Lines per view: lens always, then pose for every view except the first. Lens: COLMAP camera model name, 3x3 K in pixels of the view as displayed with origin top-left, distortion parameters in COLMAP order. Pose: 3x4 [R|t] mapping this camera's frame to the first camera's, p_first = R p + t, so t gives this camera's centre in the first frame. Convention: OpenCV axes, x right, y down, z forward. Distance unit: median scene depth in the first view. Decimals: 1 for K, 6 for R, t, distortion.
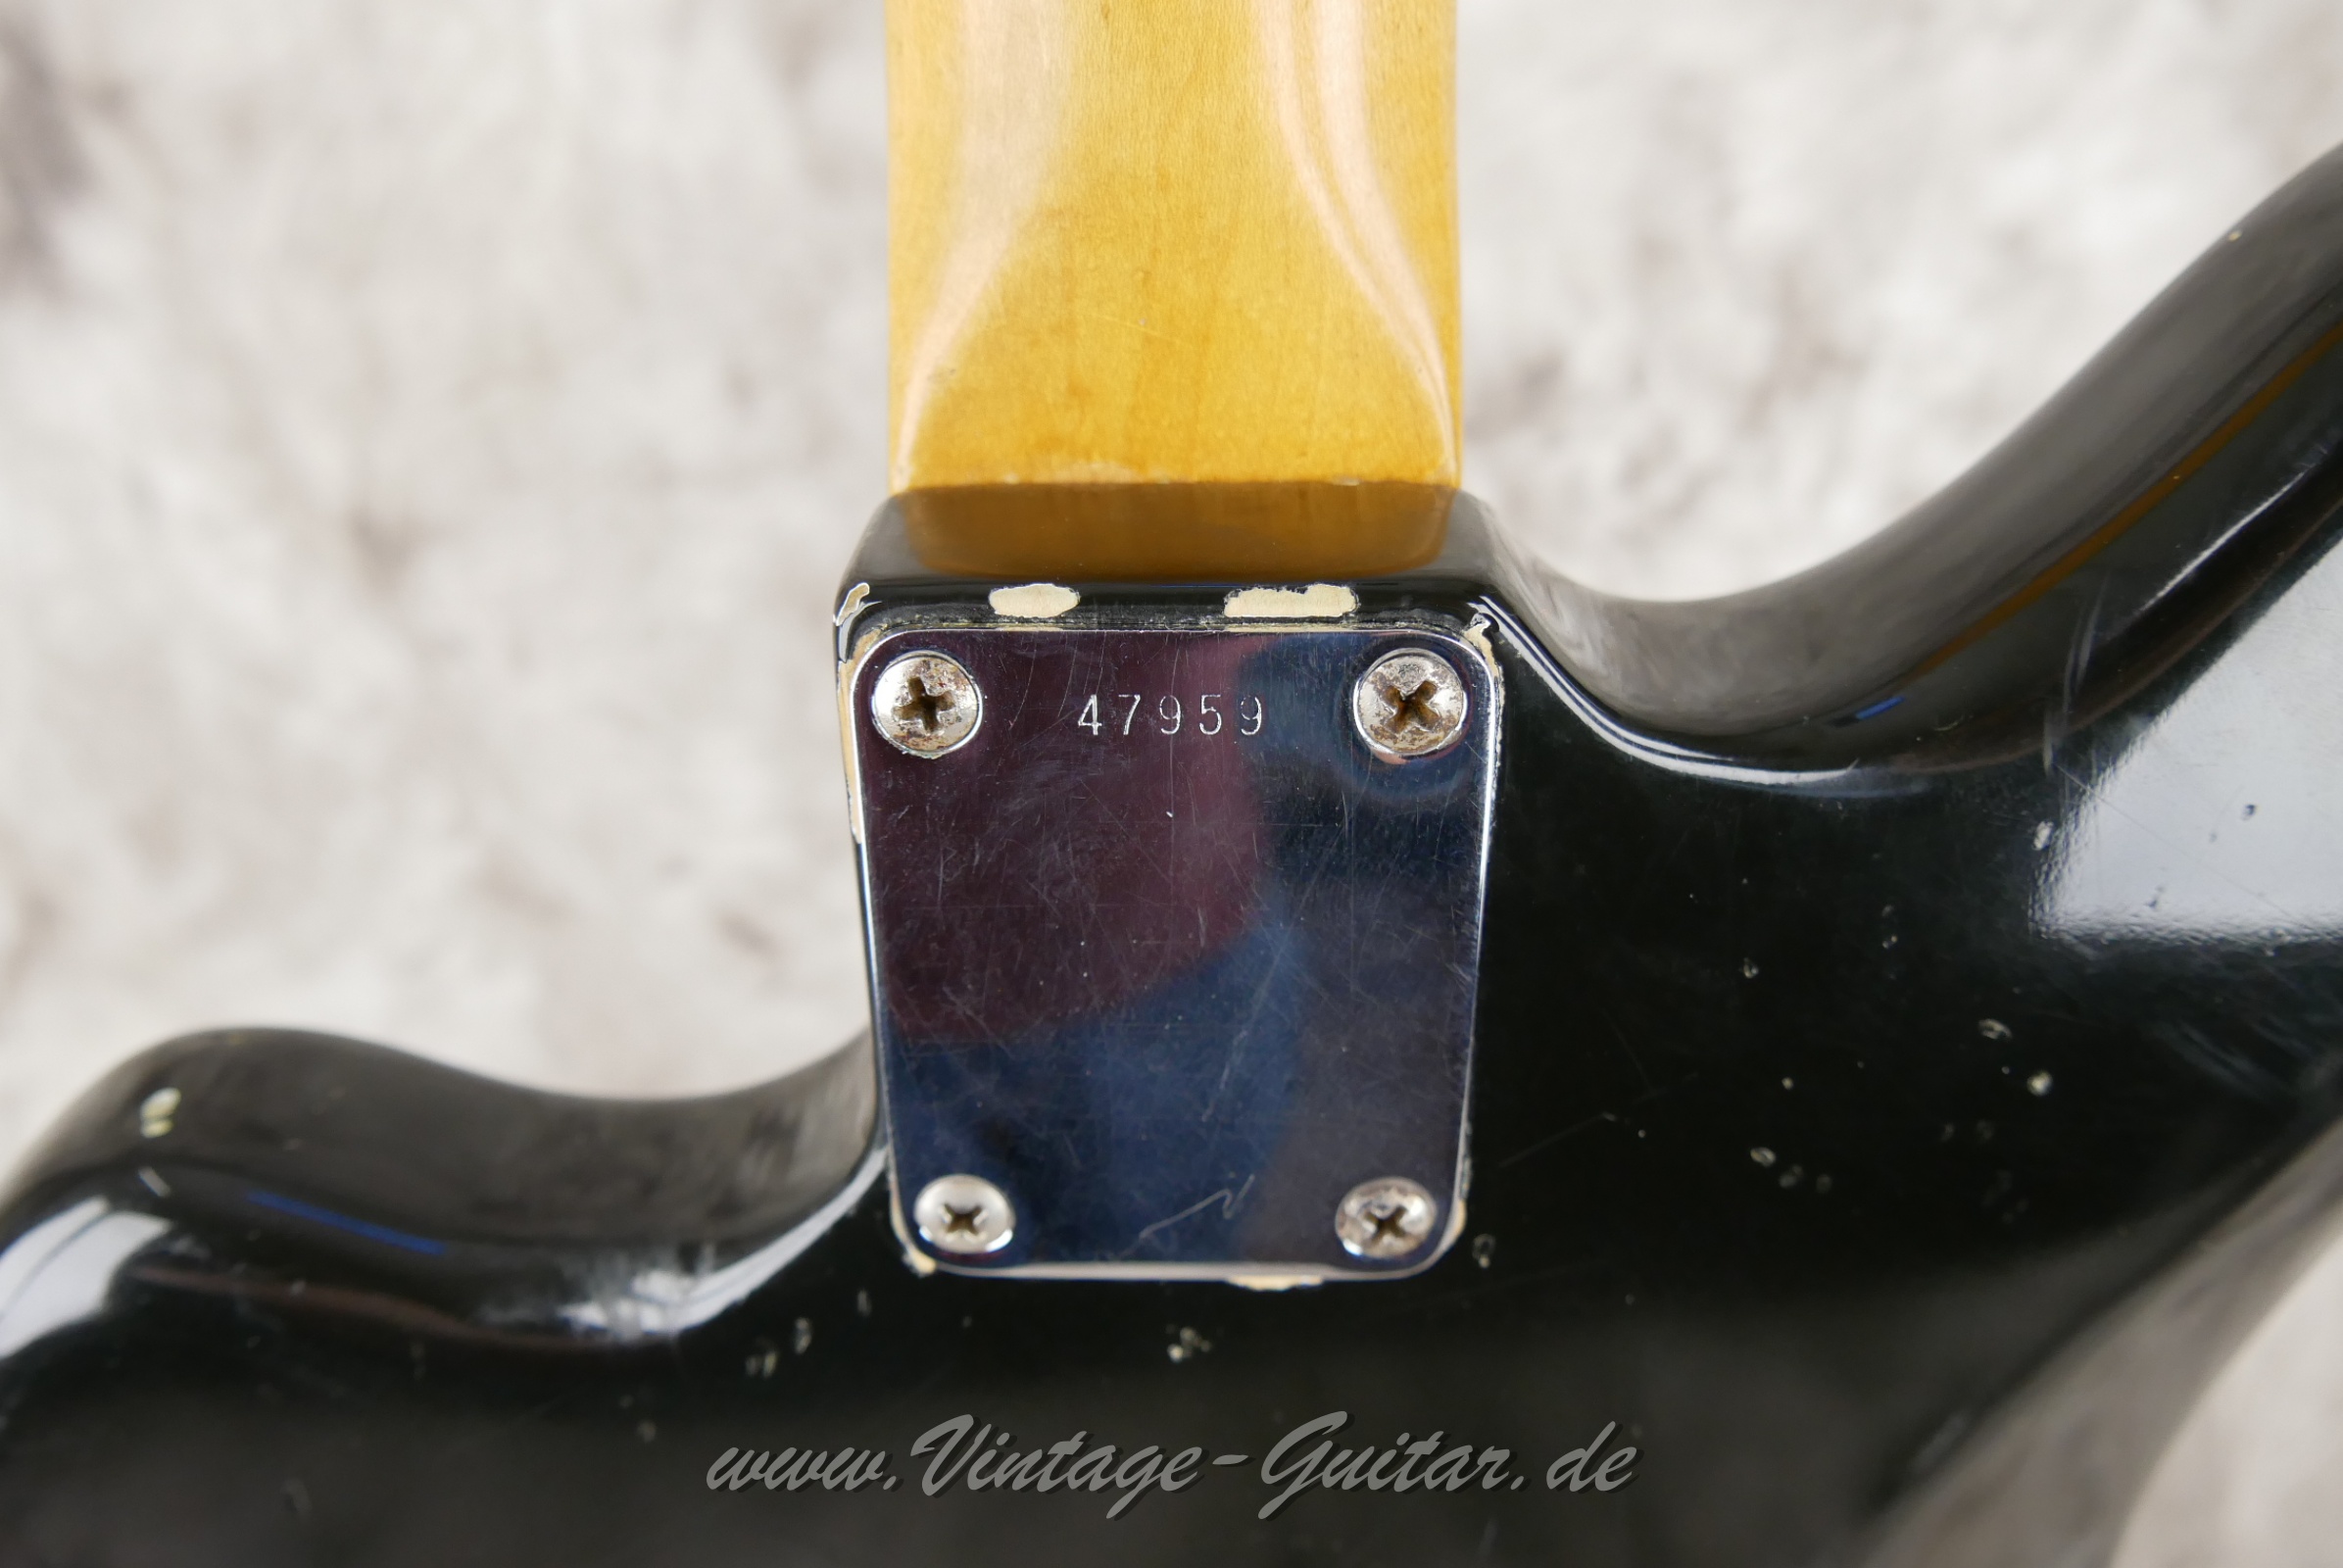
lens RADIAL K [[1929.8, 0, 1162.4], [0, 1929.8, 789.6], [0, 0, 1]] dist [-0.055887, 0.009865]
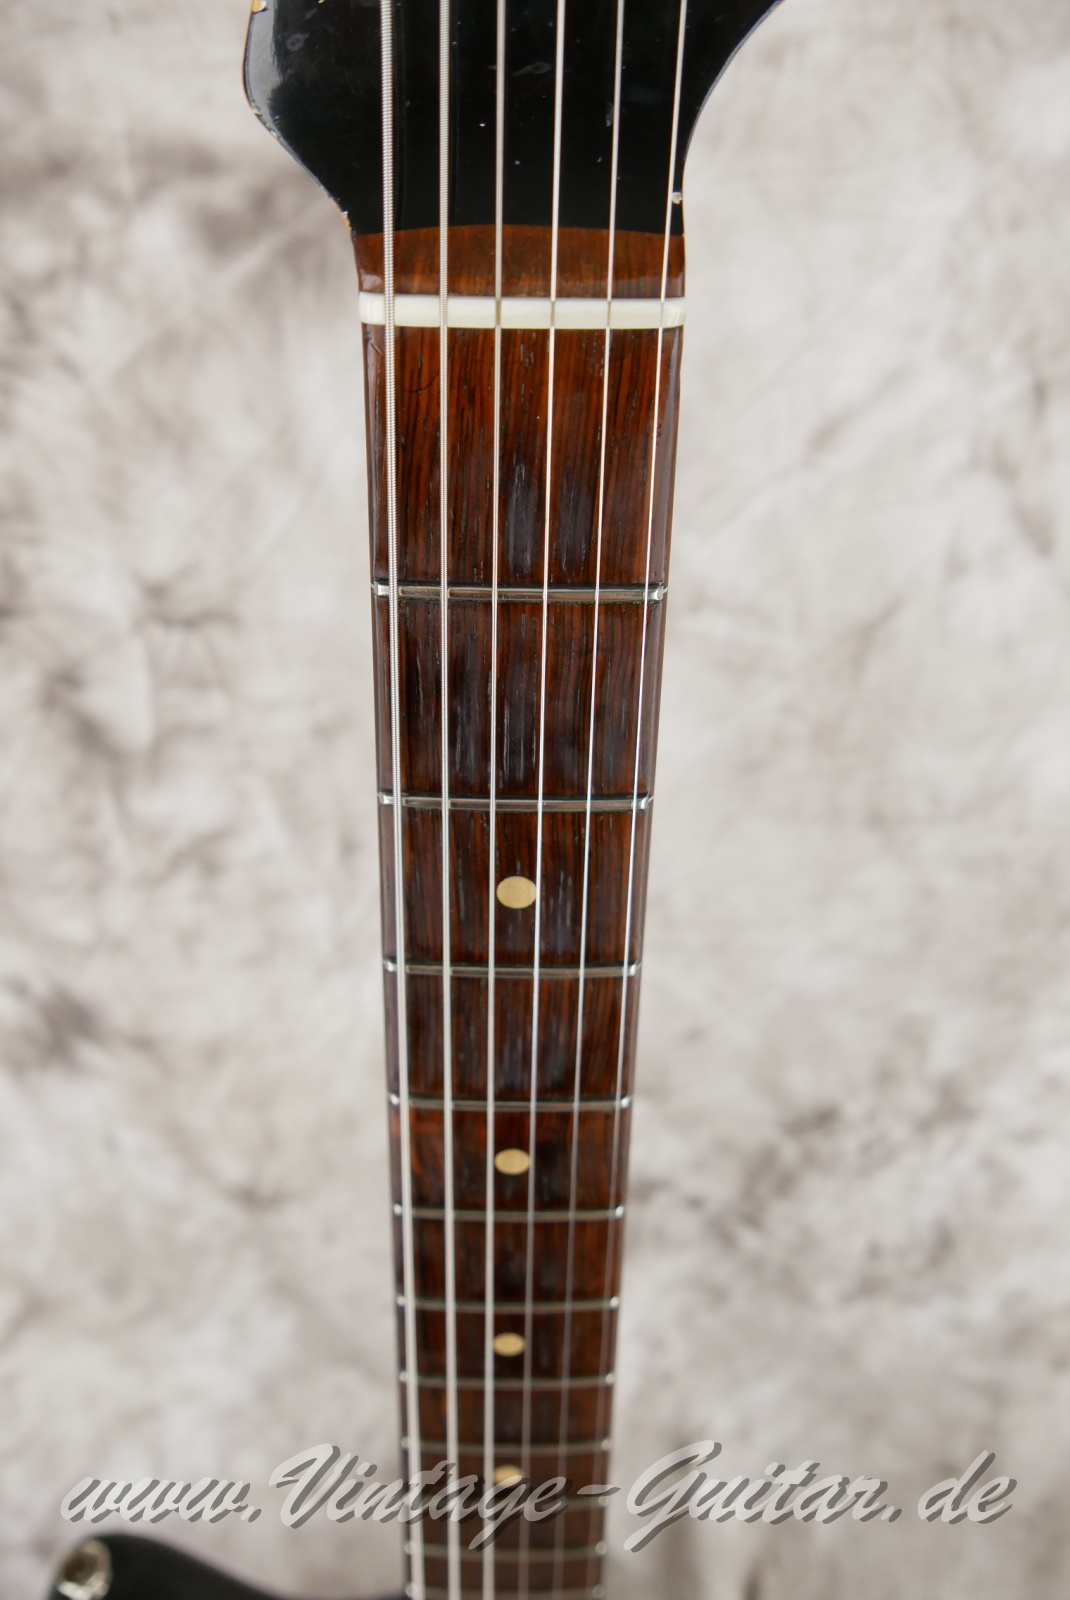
lens RADIAL K [[1355.4, 0, 528.3], [0, 1355.4, 809.7], [0, 0, 1]] dist [-0.067899, 0.005260]
pose [[0.993721, 0.004031, 0.111812, -0.308974], [-0.023185, 0.985077, 0.170548, -0.828236], [-0.109456, -0.172069, 0.978985, -0.364042]]
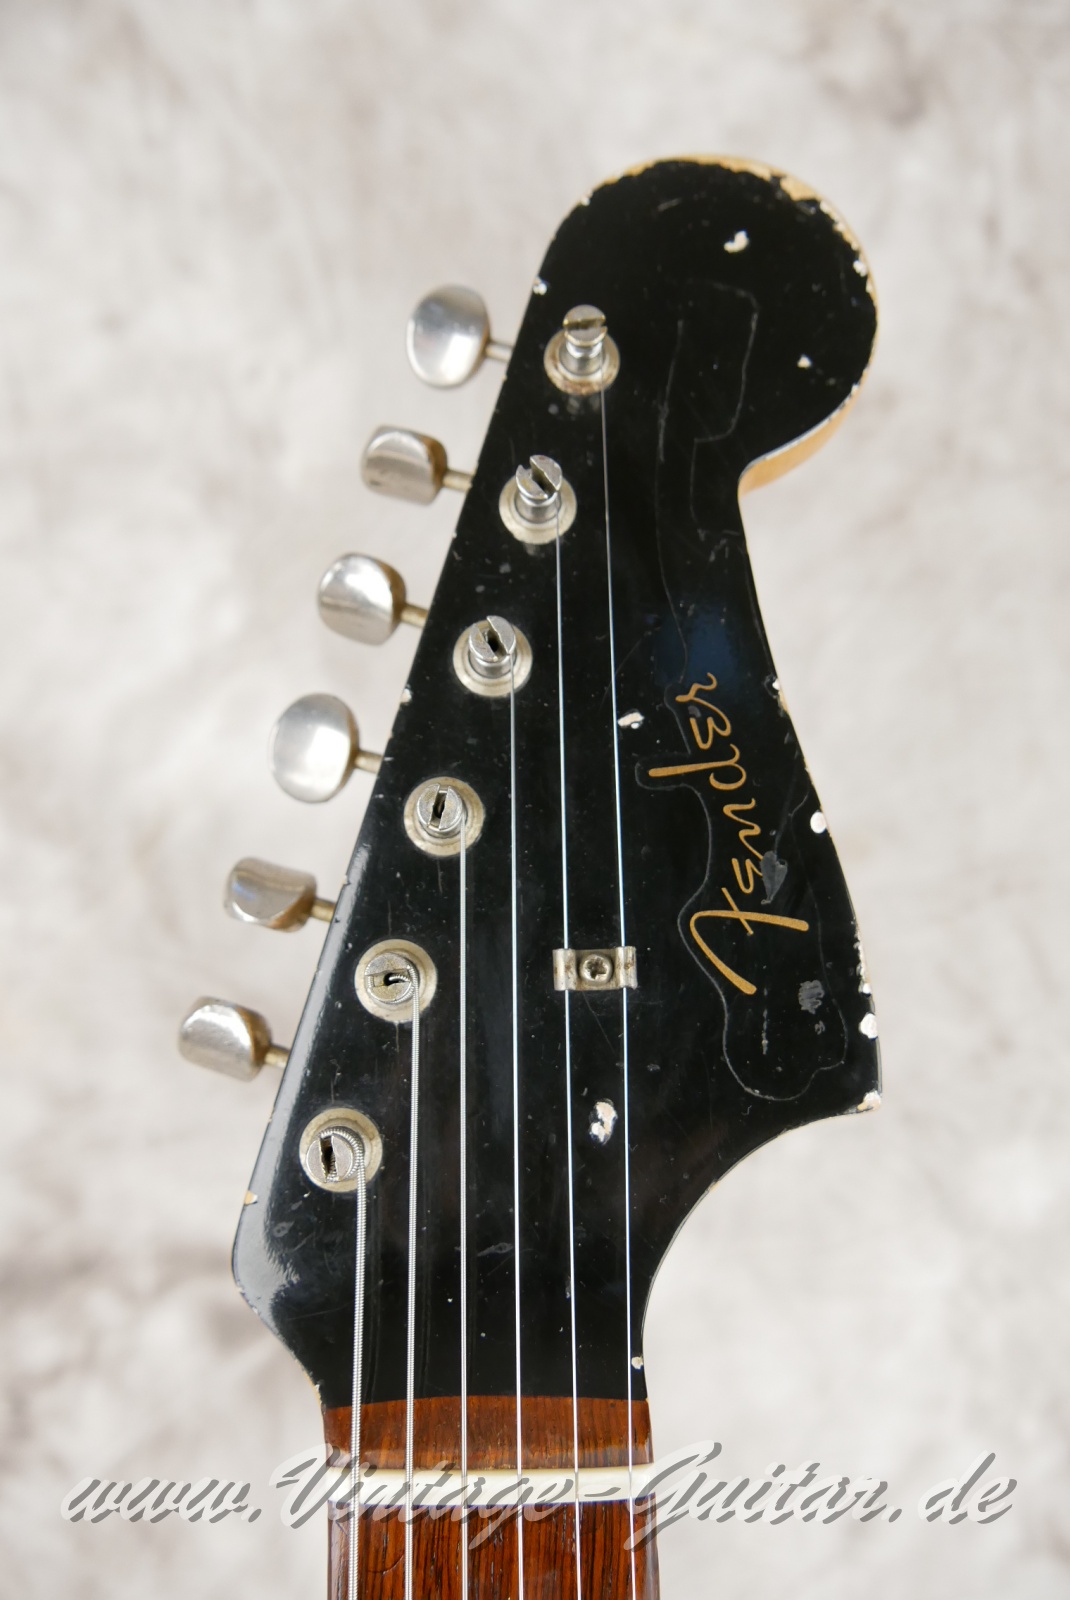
lens RADIAL K [[1366.9, 0, 532.2], [0, 1366.9, 792.4], [0, 0, 1]] dist [-0.050903, 0.001616]
pose [[0.996445, 0.043860, 0.071922, -0.291666], [0.001880, 0.841983, -0.539501, -0.863301], [-0.084220, 0.537718, 0.838908, -0.388991]]
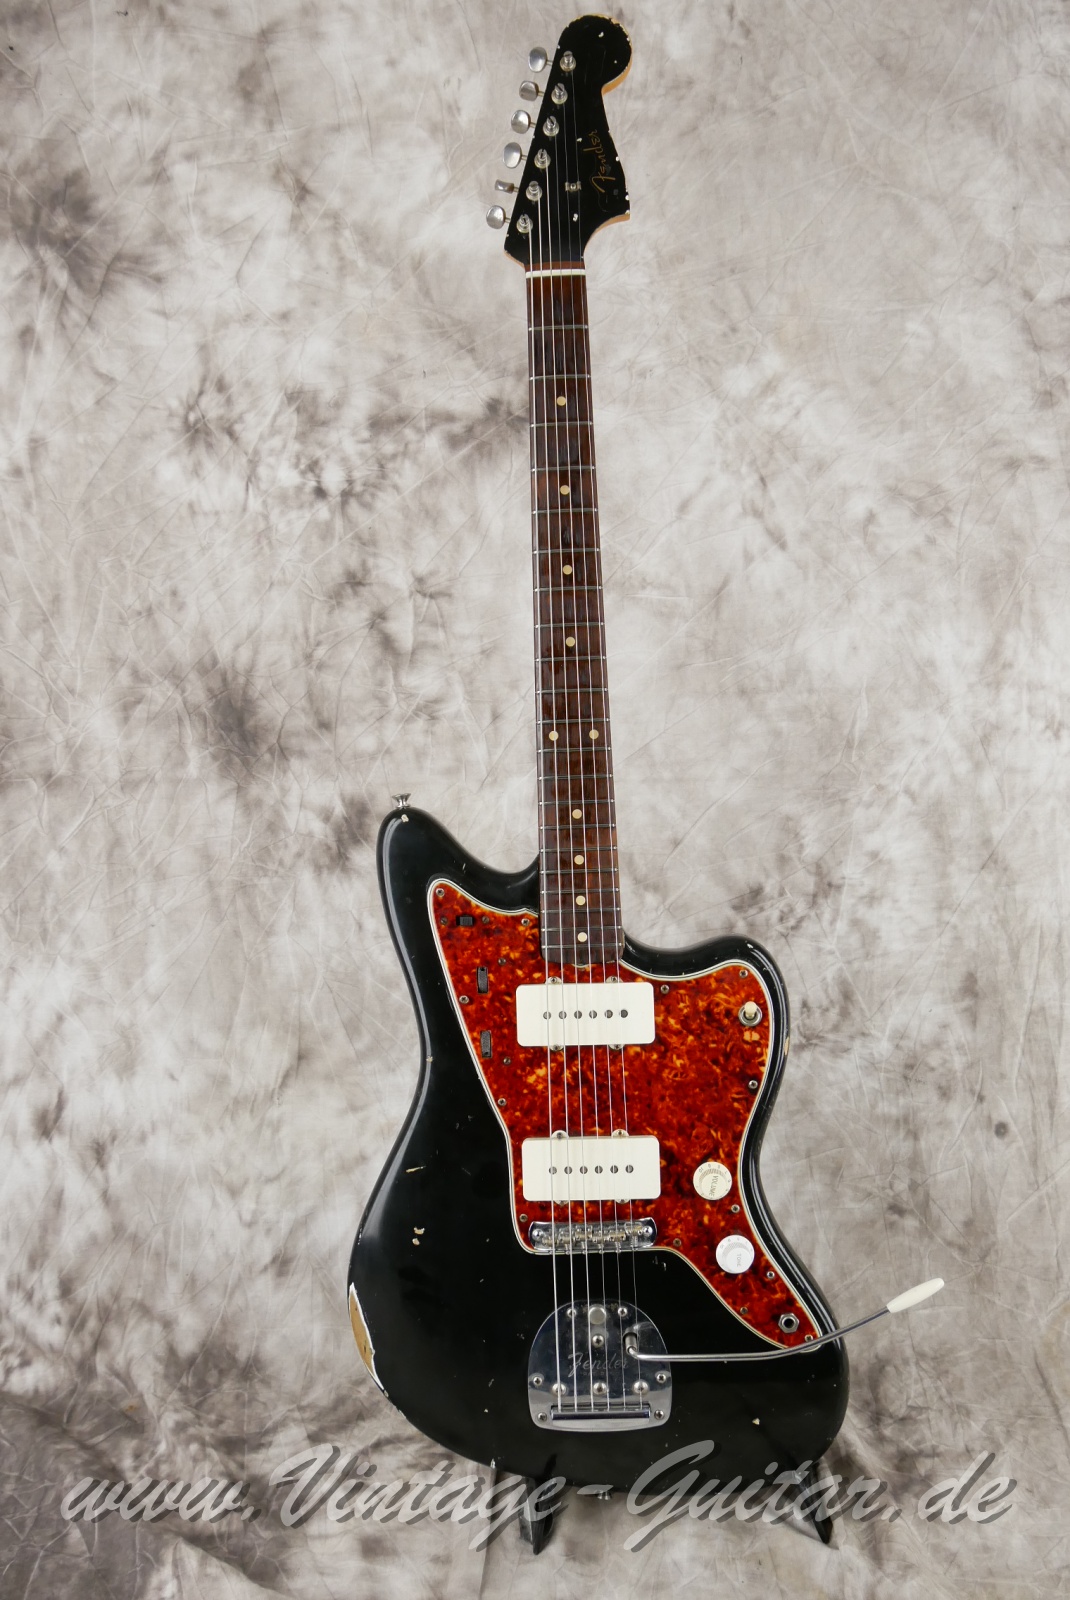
lens RADIAL K [[1363.4, 0, 528.1], [0, 1363.4, 790.8], [0, 0, 1]] dist [-0.055303, 0.016187]
pose [[0.998279, 0.005641, 0.058364, -0.431196], [0.017870, 0.918742, -0.394454, 0.687553], [-0.055847, 0.394819, 0.917060, -1.595789]]
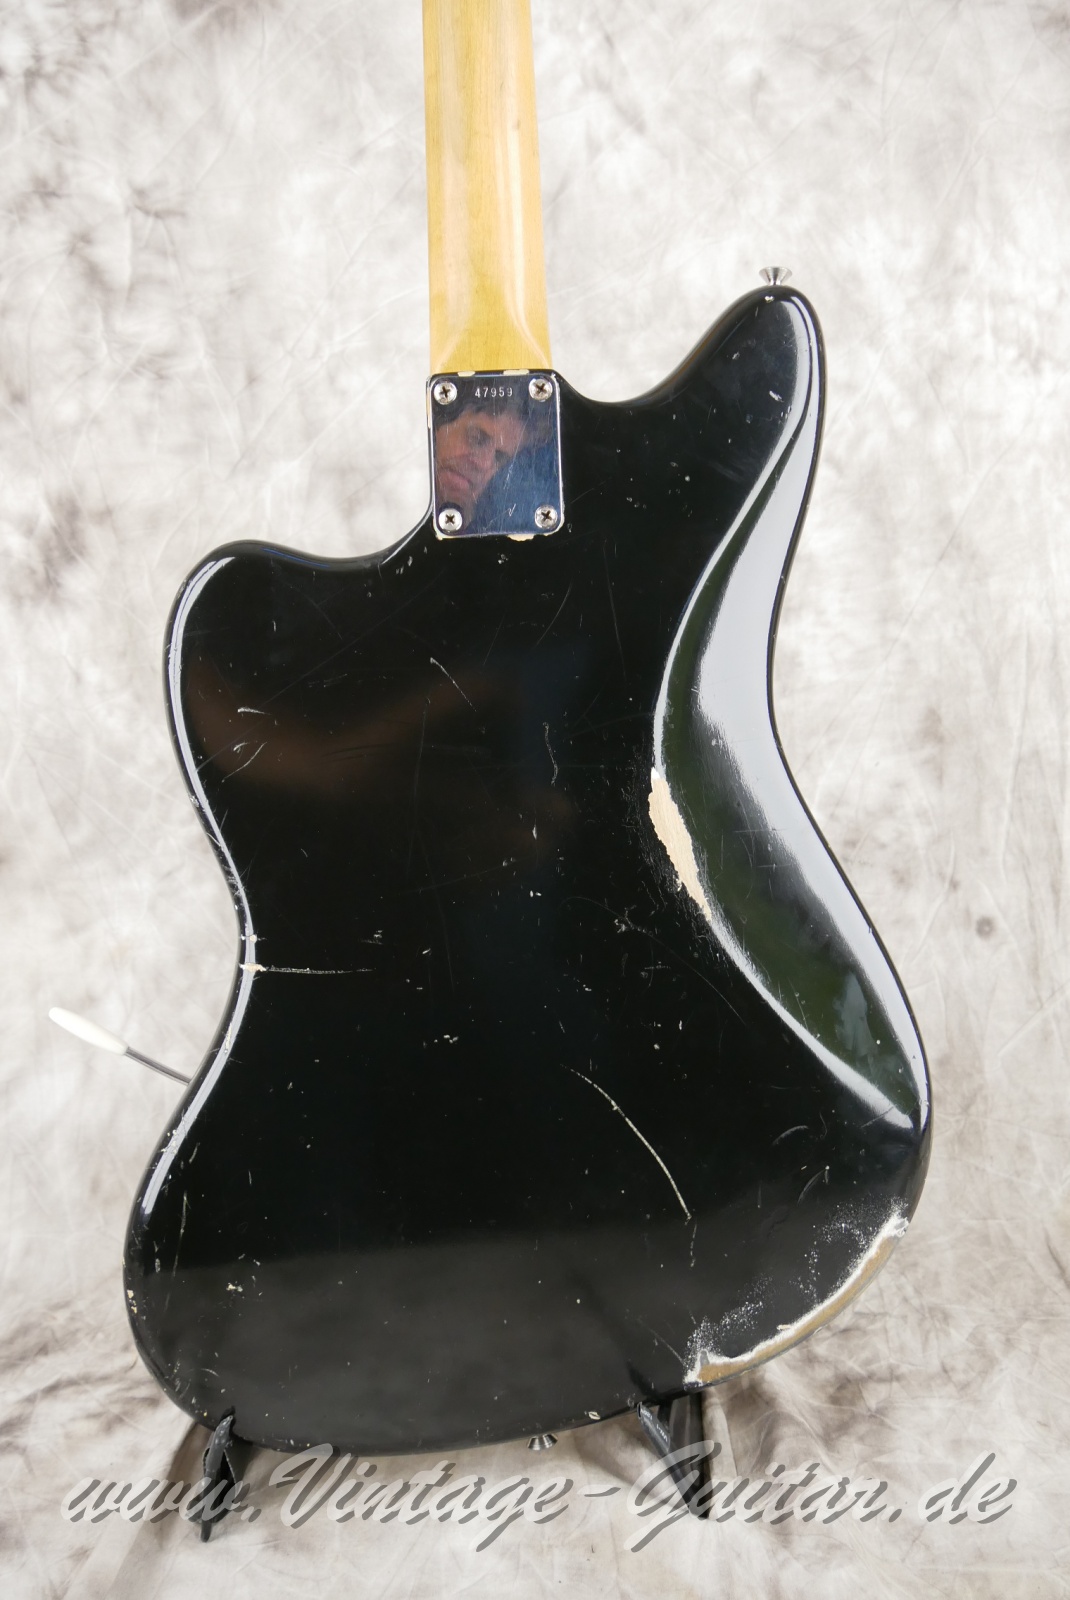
lens RADIAL K [[1333.0, 0, 536.1], [0, 1333.0, 809.0], [0, 0, 1]] dist [-0.062903, 0.017669]
pose [[0.998196, -0.027848, 0.053194, -0.035637], [0.047453, 0.908704, -0.414735, 0.852980], [-0.036788, 0.416511, 0.908386, -0.606060]]
